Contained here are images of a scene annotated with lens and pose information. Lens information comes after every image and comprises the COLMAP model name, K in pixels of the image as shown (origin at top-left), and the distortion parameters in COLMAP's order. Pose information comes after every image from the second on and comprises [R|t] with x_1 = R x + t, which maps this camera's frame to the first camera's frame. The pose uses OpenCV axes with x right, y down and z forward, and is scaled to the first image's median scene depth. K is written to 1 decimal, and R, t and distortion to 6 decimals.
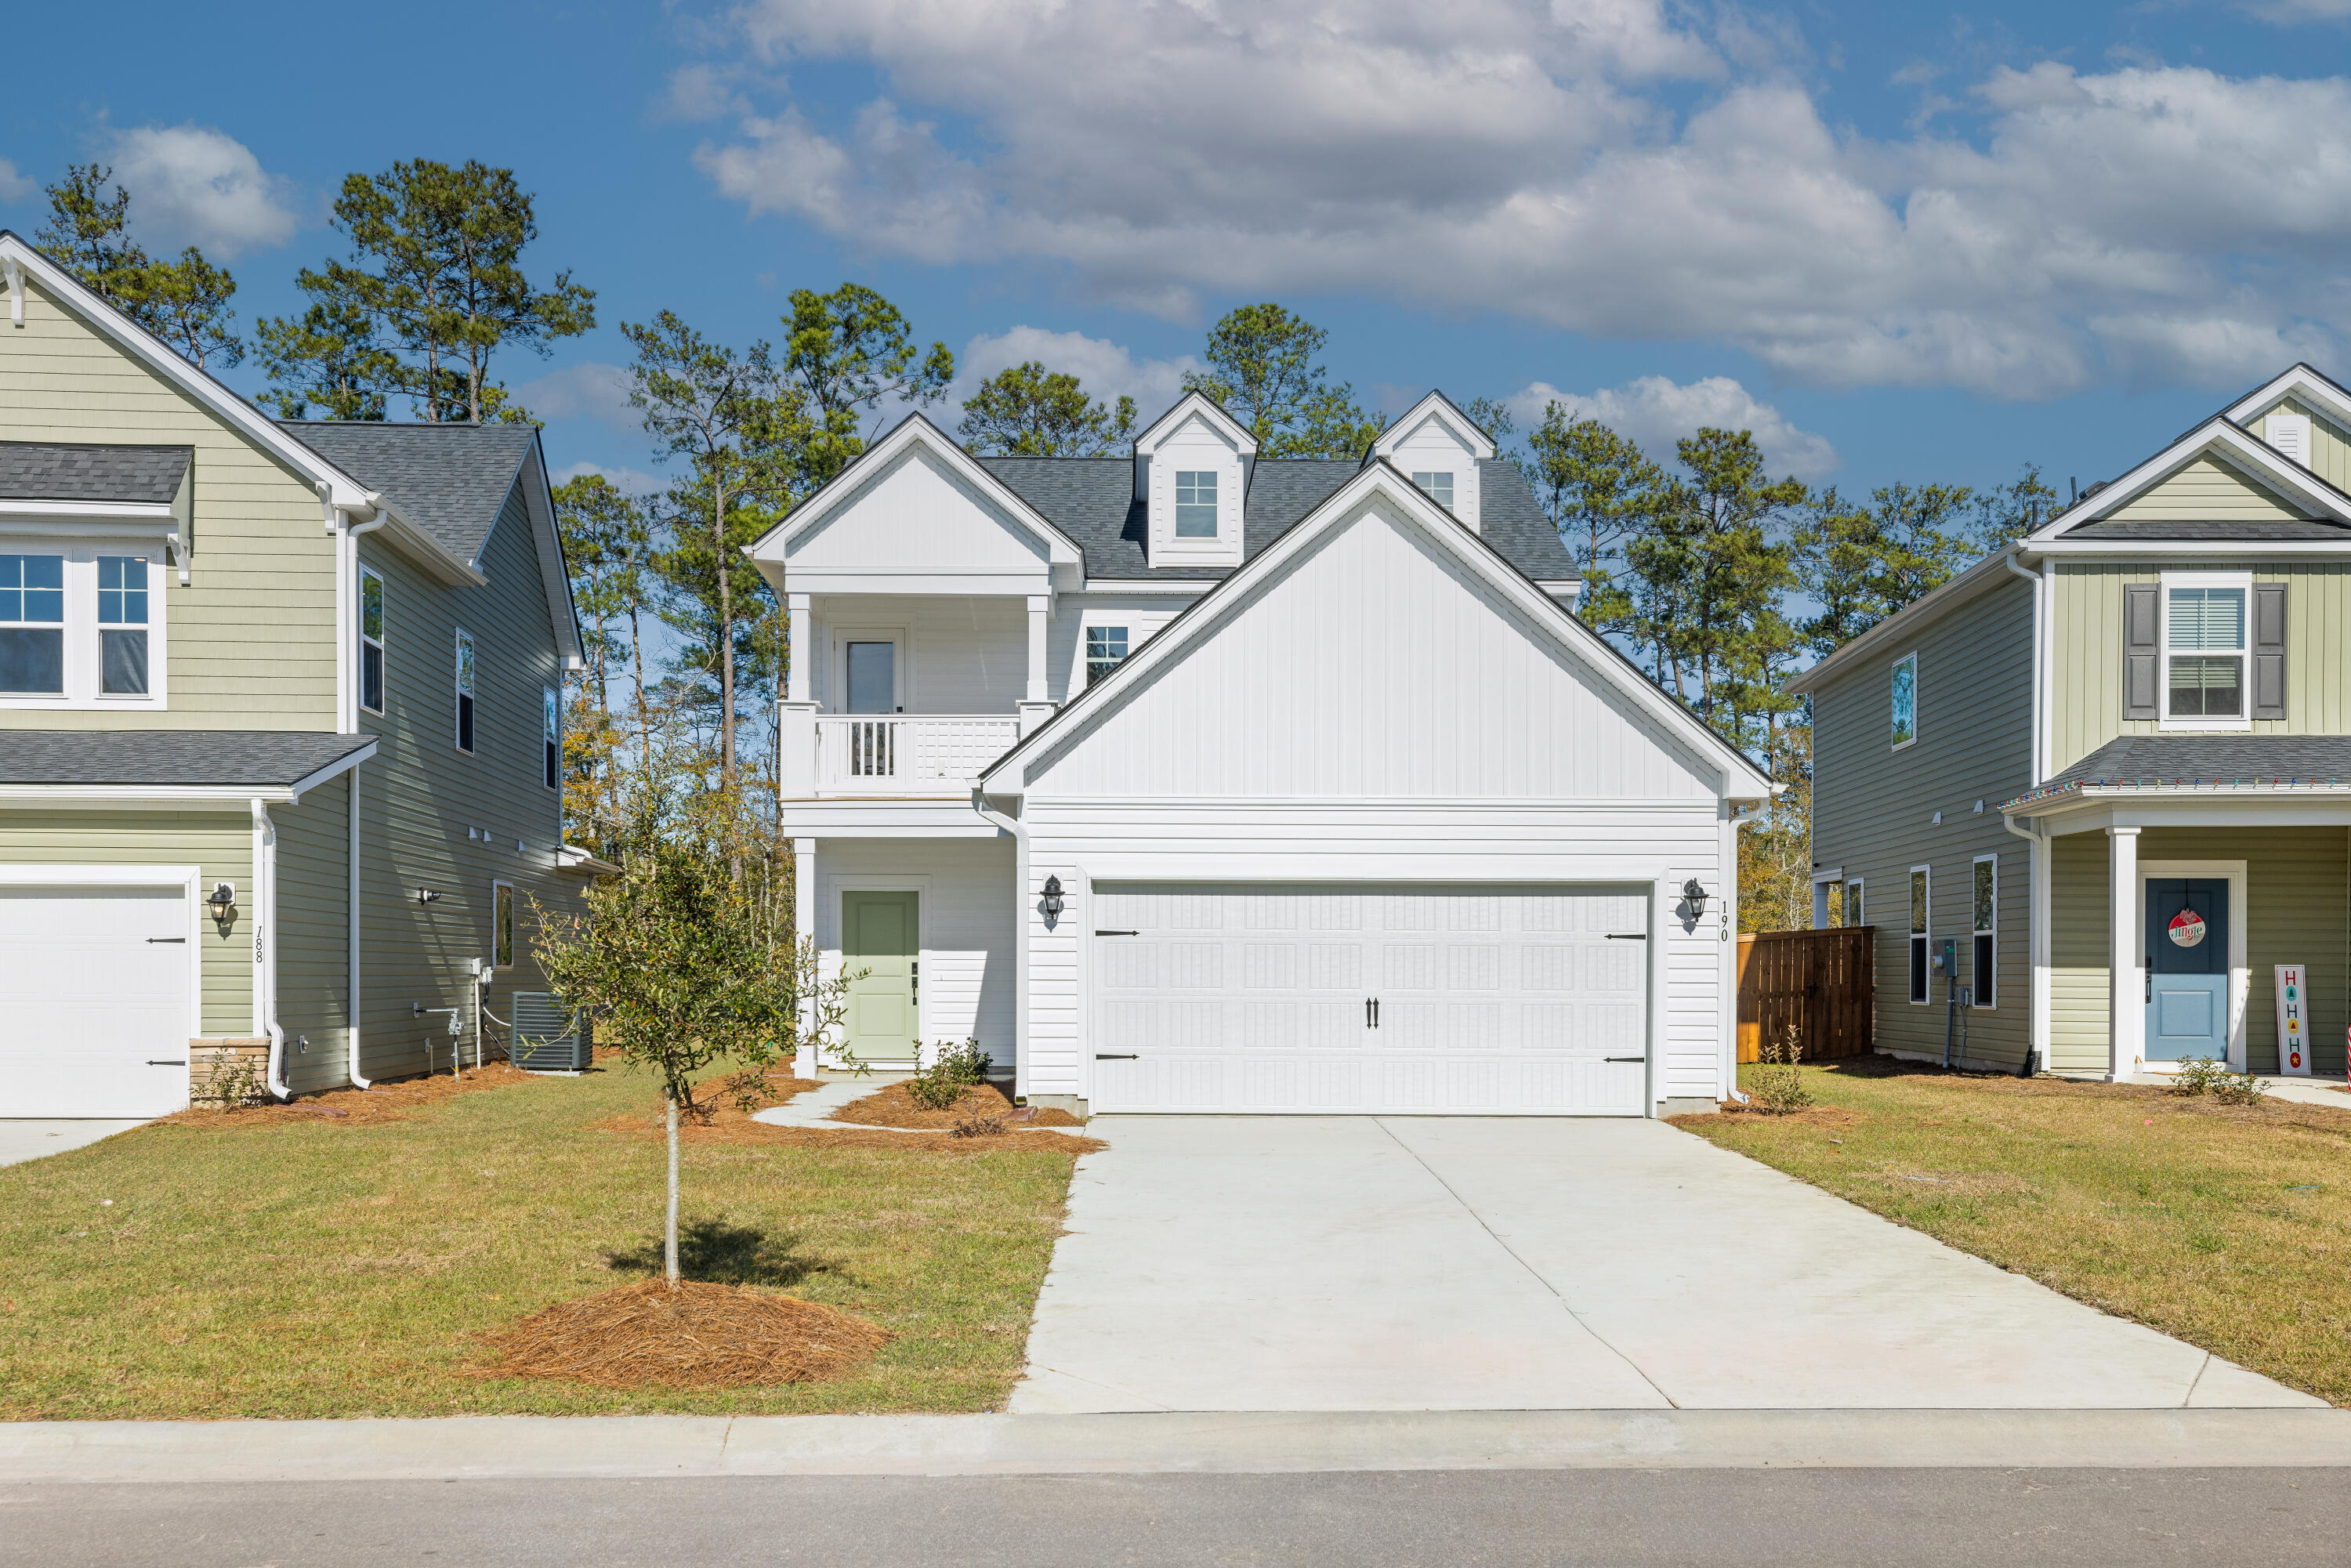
lens RADIAL K [[2320.5, 0, 1175.4], [0, 2320.5, 851.2], [0, 0, 1]] dist [0.003365, 0.007015]
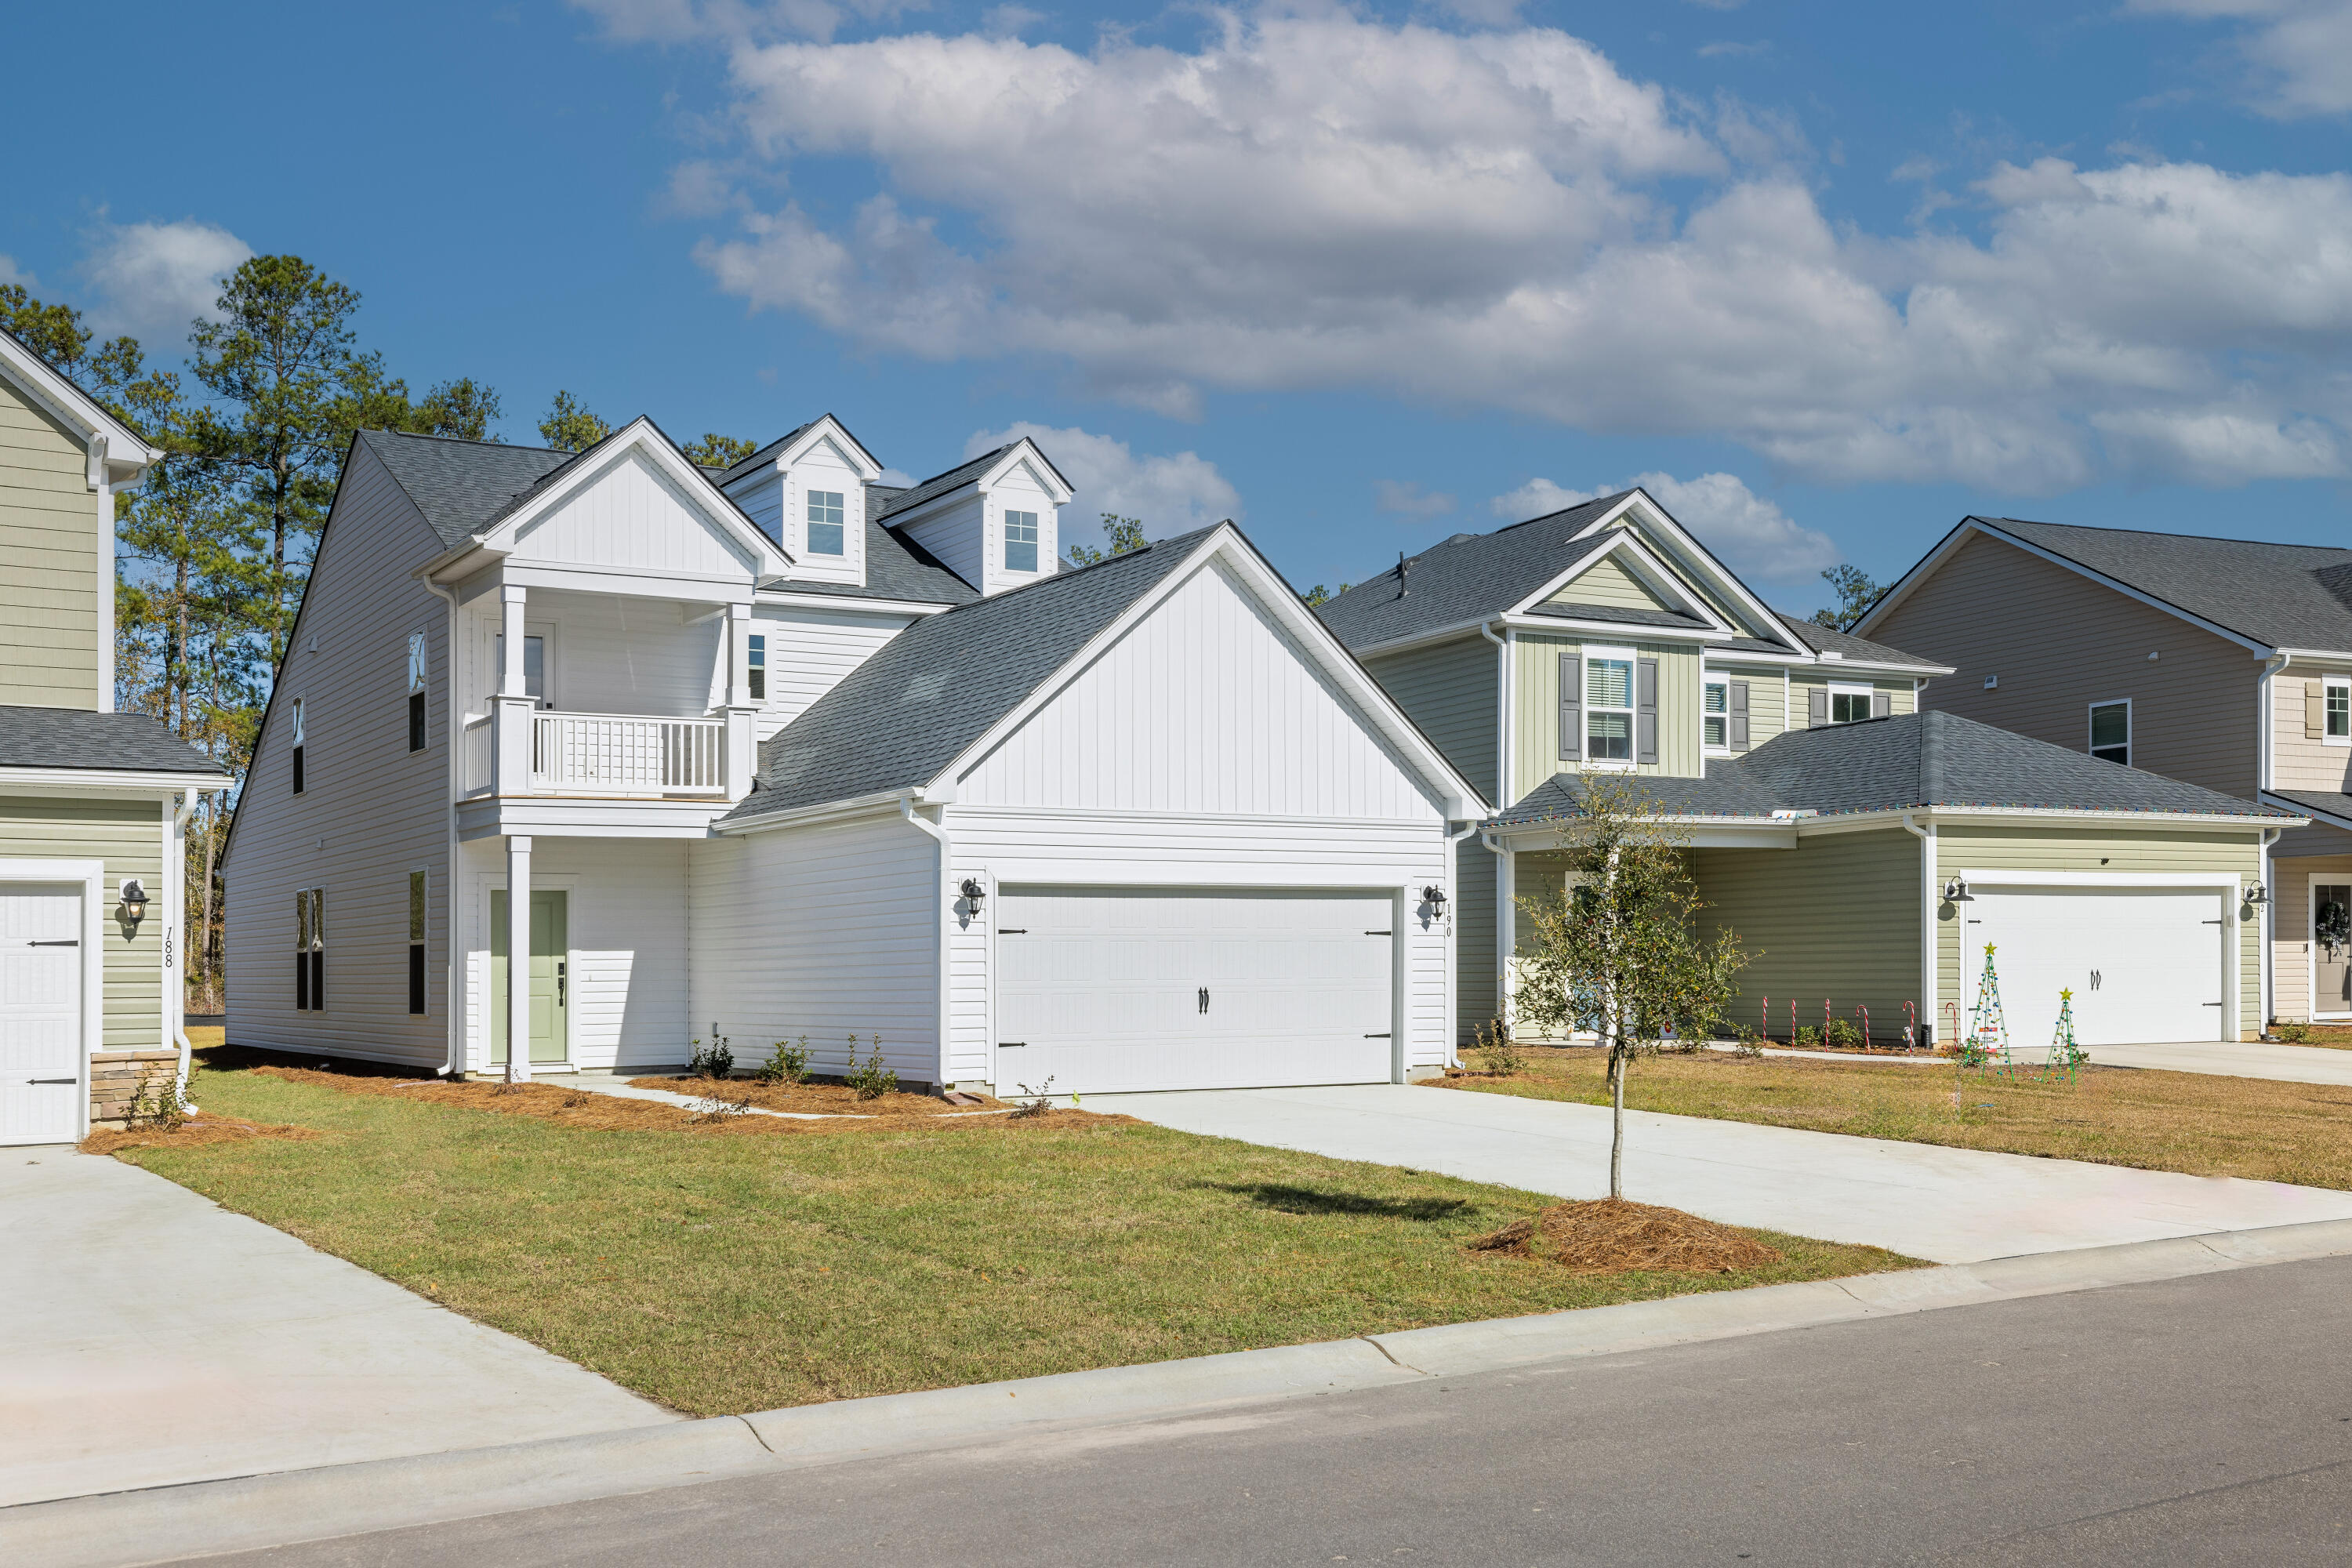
lens RADIAL K [[2398.1, 0, 1176.0], [0, 2398.1, 784.0], [0, 0, 1]] dist [0.013097, 0.011470]
pose [[0.858796, 0.028295, 0.511536, -0.436087], [-0.014445, 0.999414, -0.031030, -0.000166], [-0.512114, 0.019259, 0.858701, -0.010950]]
